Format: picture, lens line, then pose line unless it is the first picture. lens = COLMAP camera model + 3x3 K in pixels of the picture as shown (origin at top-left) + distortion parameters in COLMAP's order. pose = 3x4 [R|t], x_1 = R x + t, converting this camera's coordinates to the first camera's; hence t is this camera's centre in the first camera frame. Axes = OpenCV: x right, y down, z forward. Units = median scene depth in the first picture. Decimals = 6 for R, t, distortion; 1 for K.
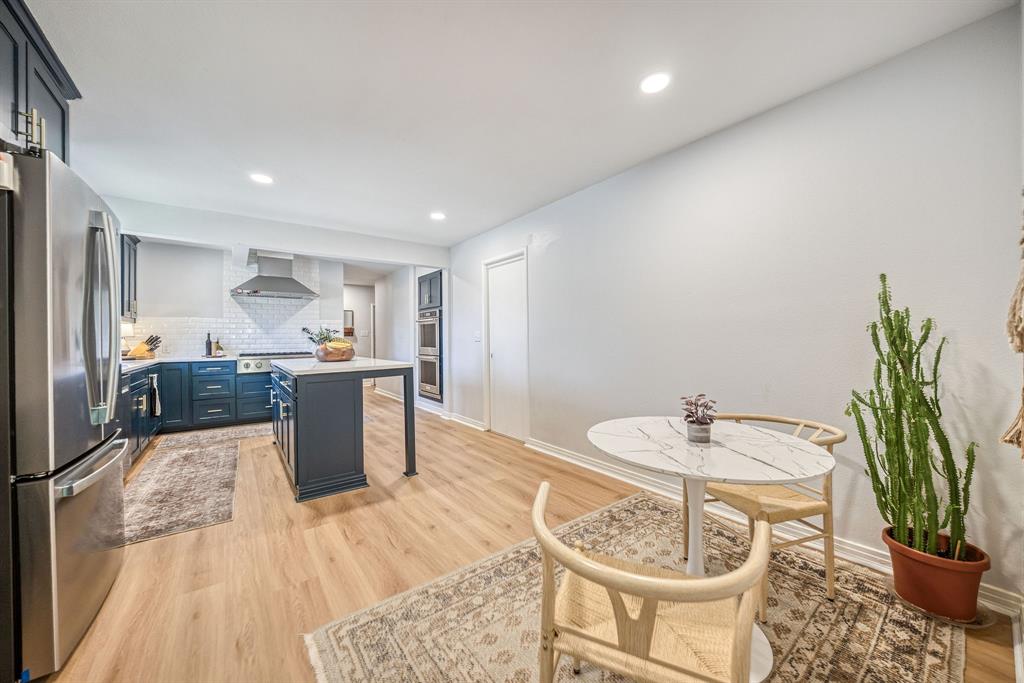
lens RADIAL K [[367.1, 0, 510.3], [0, 367.1, 339.6], [0, 0, 1]] dist [-0.008935, -0.000065]
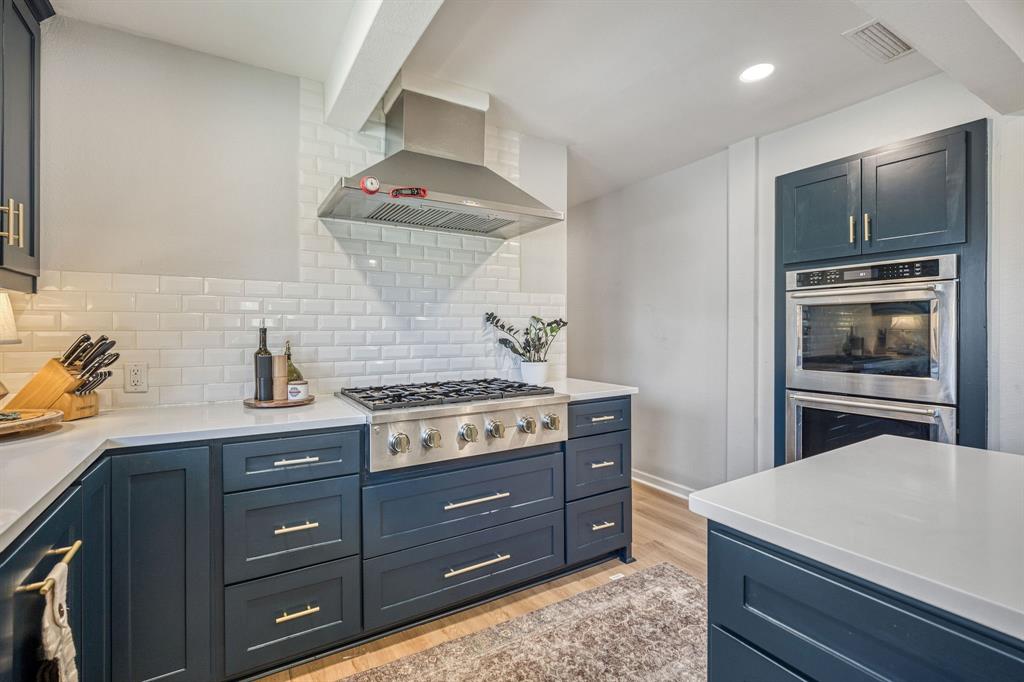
lens RADIAL K [[473.4, 0, 516.6], [0, 473.4, 334.2], [0, 0, 1]] dist [-0.002608, -0.000440]
pose [[0.994327, 0.006782, -0.106150, -0.627886], [-0.006751, 0.999977, 0.000649, -0.015532], [0.106152, 0.000072, 0.994350, 0.685085]]
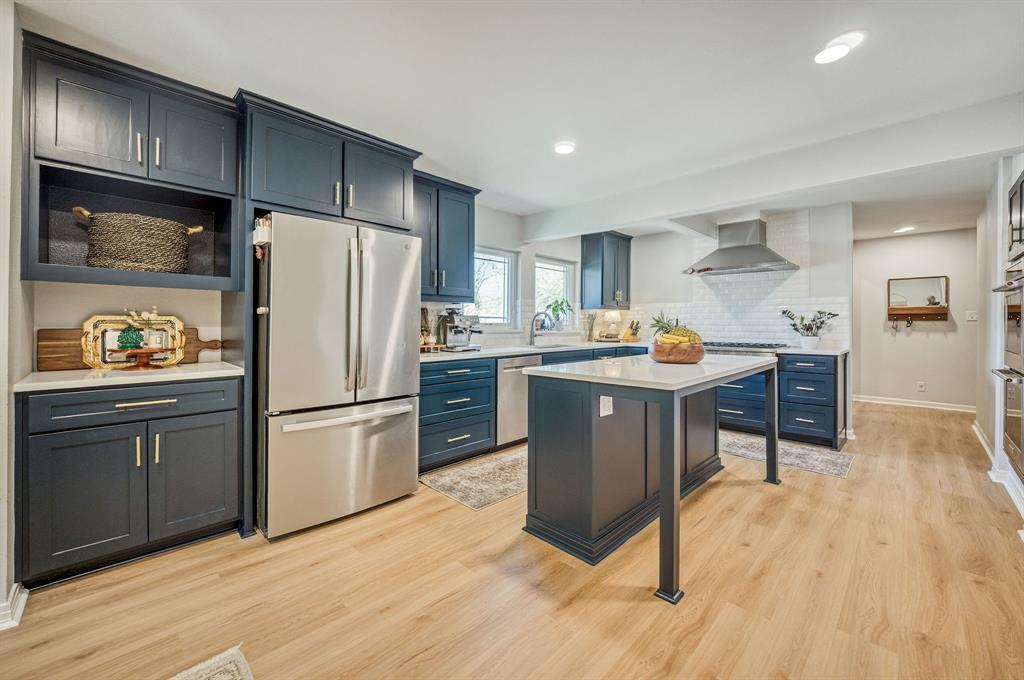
lens RADIAL K [[406.7, 0, 521.4], [0, 406.7, 323.7], [0, 0, 1]] dist [-0.007644, 0.000576]
pose [[0.154351, 0.013871, -0.987919, 0.177473], [-0.007082, 0.999891, 0.012933, -0.016862], [0.987991, 0.005001, 0.154432, 0.481470]]
